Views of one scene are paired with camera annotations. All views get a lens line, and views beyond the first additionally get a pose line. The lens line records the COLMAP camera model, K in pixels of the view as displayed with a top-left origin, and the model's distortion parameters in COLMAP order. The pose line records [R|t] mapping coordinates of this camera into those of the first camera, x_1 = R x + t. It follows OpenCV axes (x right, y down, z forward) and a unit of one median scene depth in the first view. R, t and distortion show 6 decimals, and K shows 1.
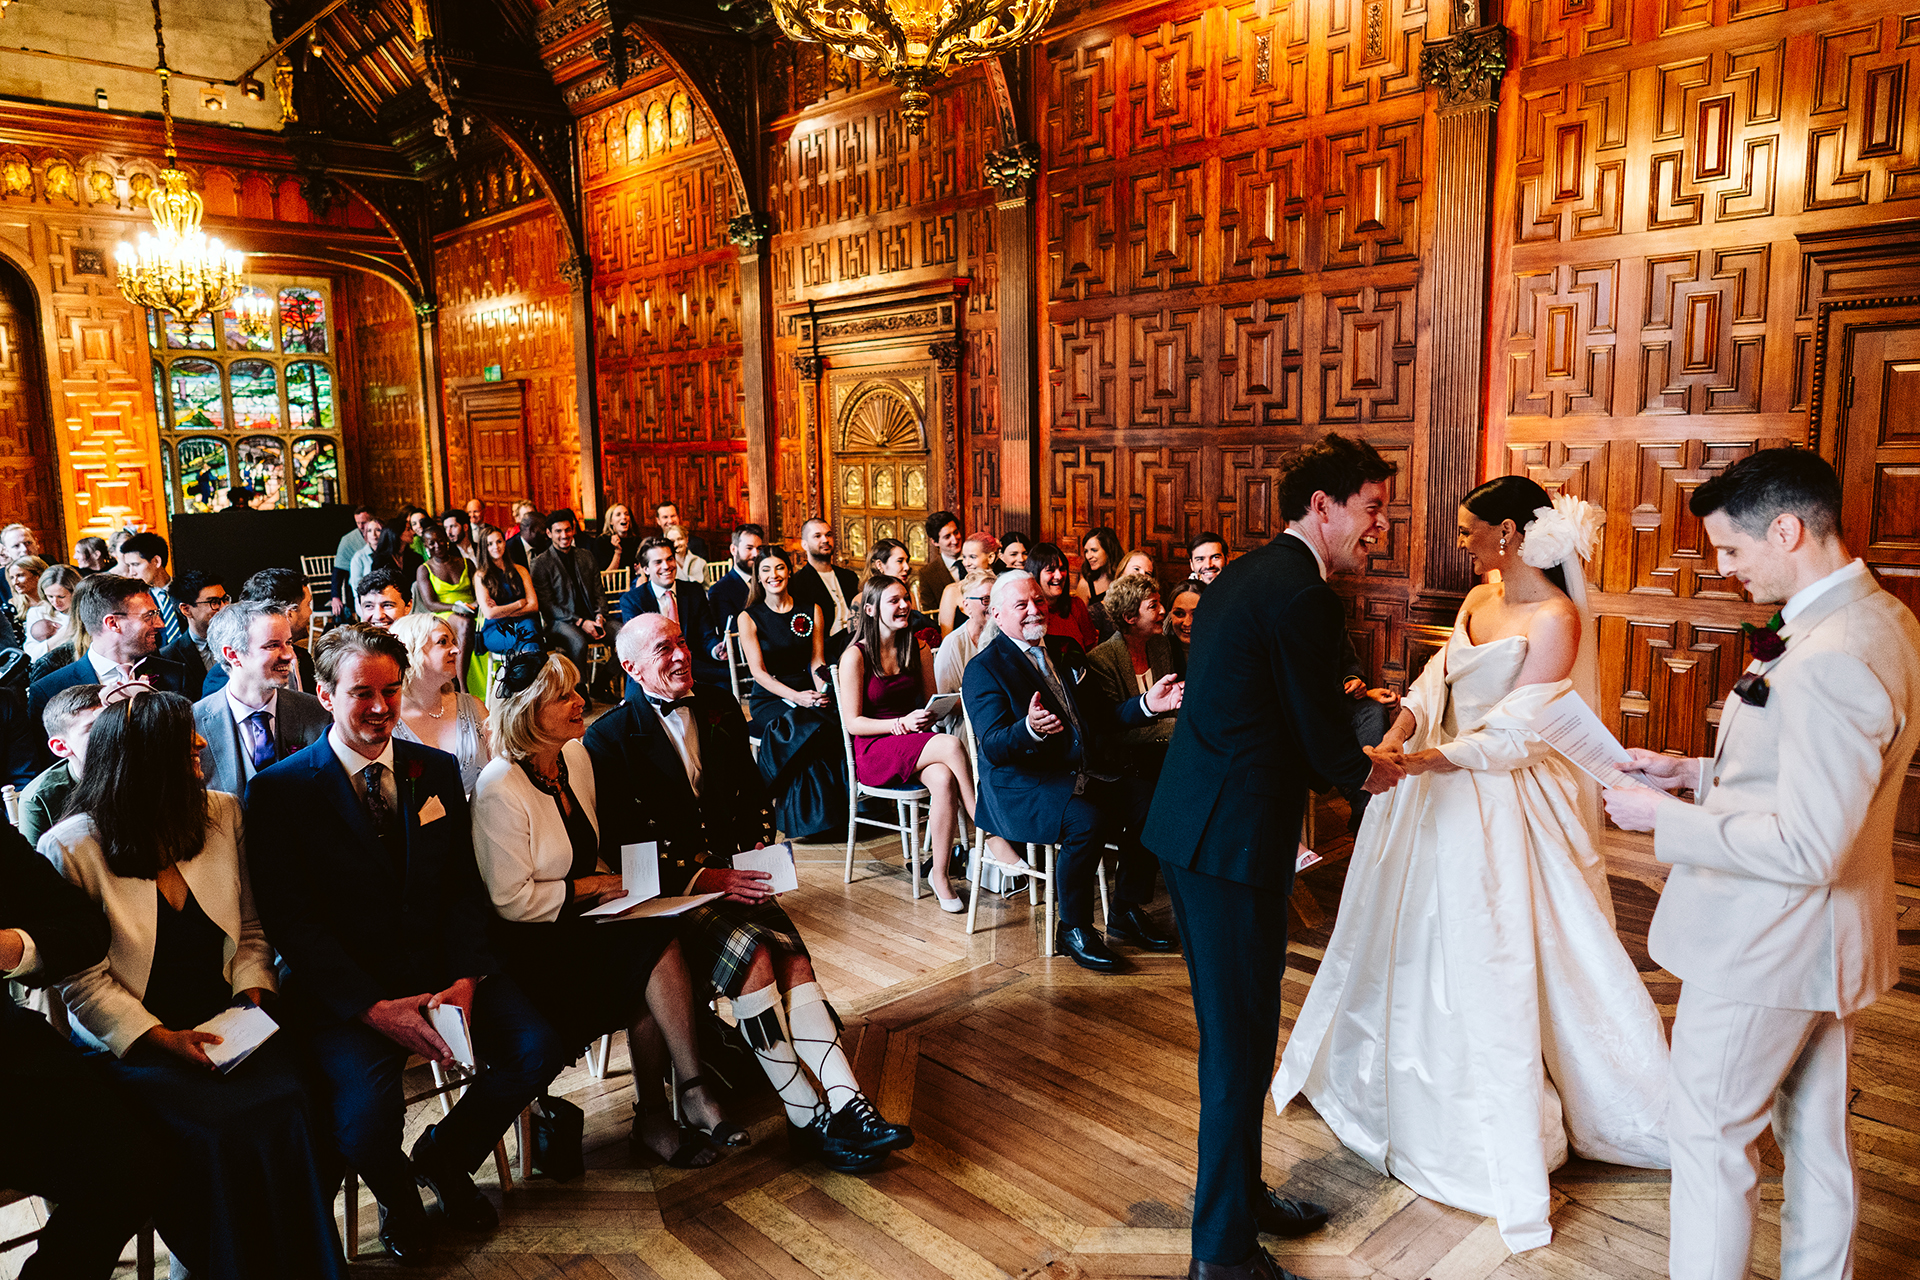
lens RADIAL K [[1320.0, 0, 960.0], [0, 1320.0, 640.0], [0, 0, 1]] dist [-0.005374, 0.002233]
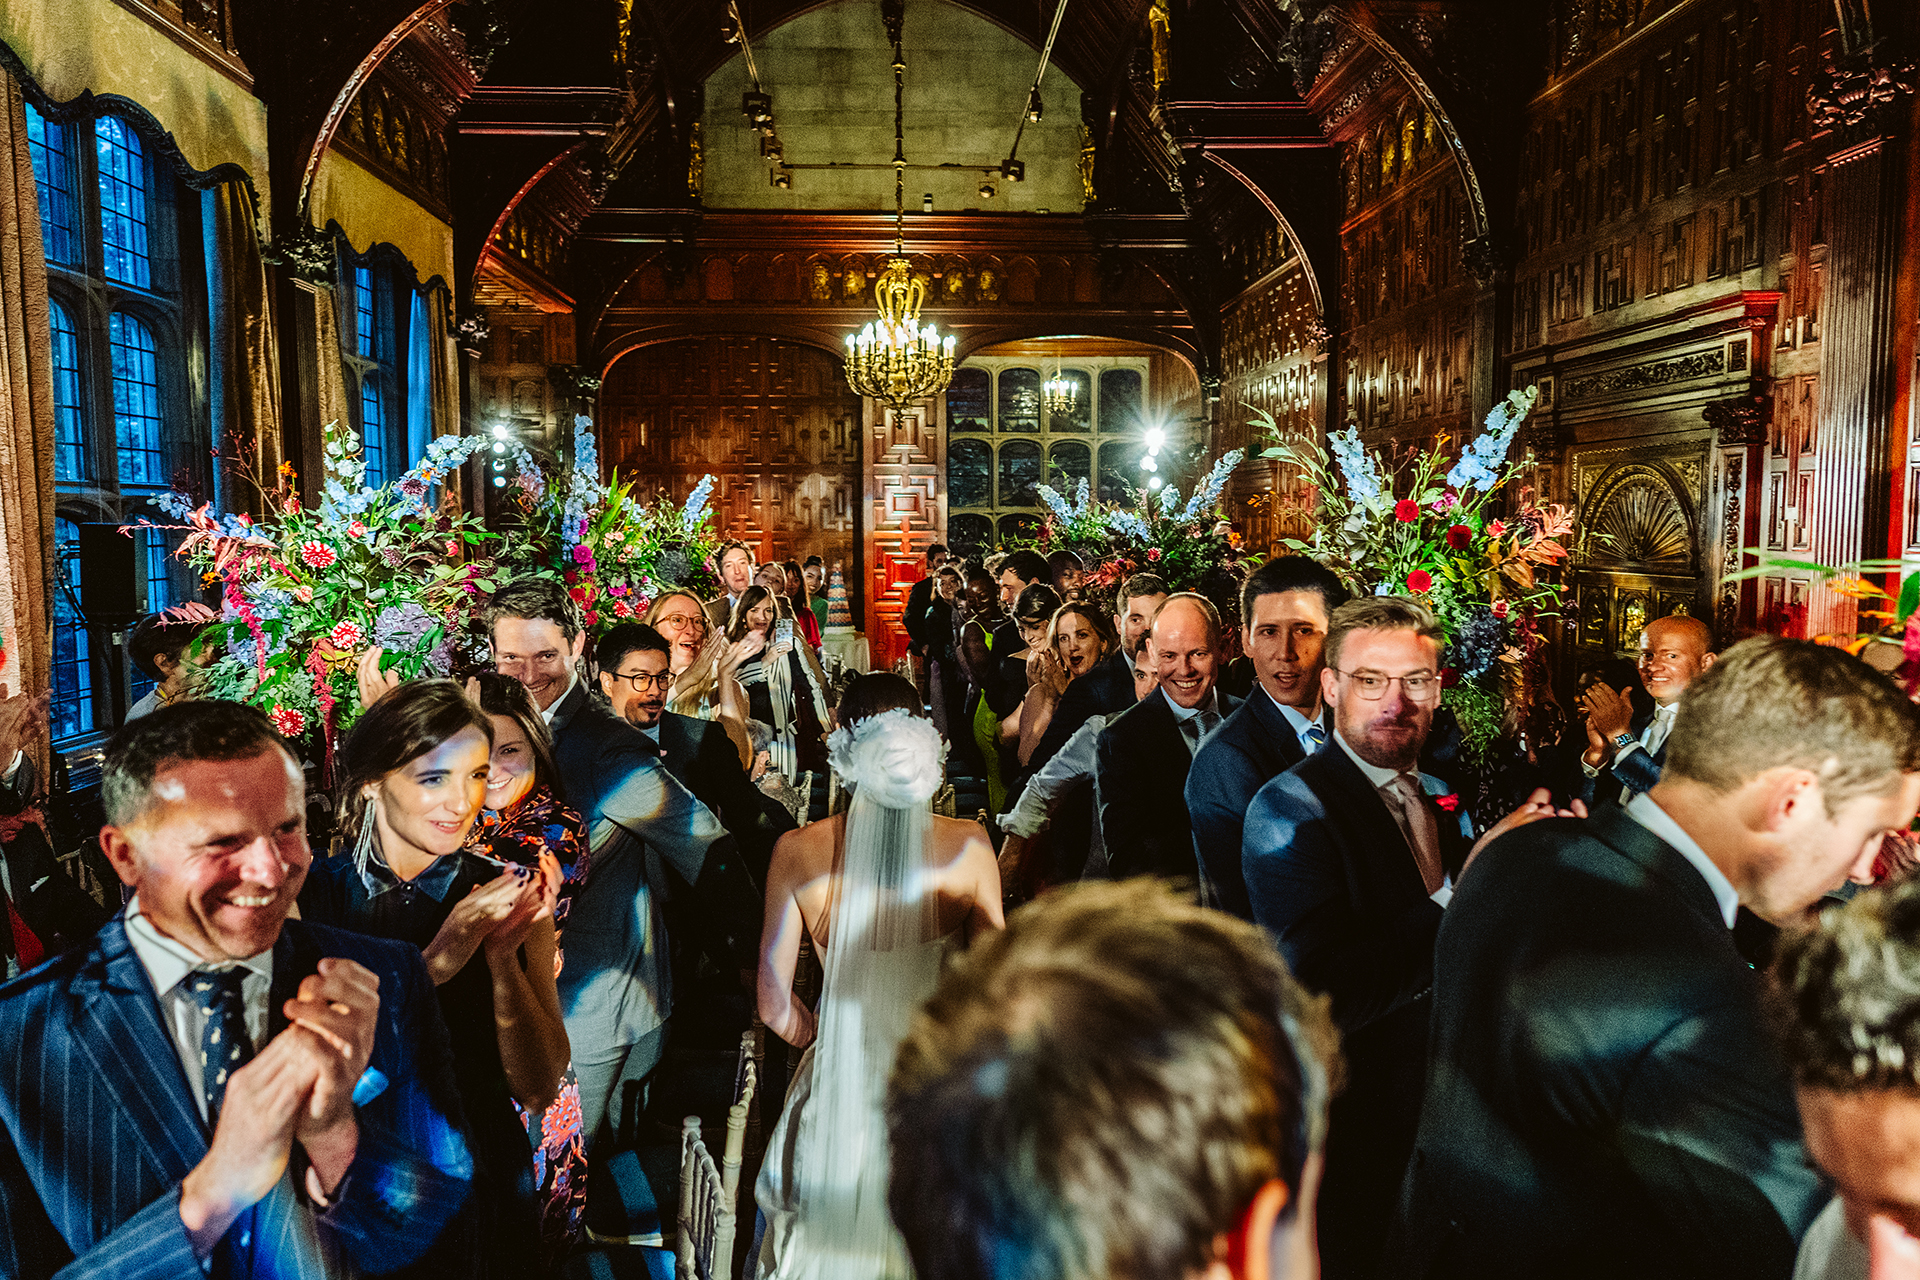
lens RADIAL K [[1320.0, 0, 960.0], [0, 1320.0, 640.0], [0, 0, 1]] dist [-0.005374, 0.002233]
pose [[0.766368, 0.075441, -0.637957, 0.088694], [-0.107446, 0.994144, -0.011512, -0.055411], [0.633353, 0.077368, 0.769986, 0.248464]]
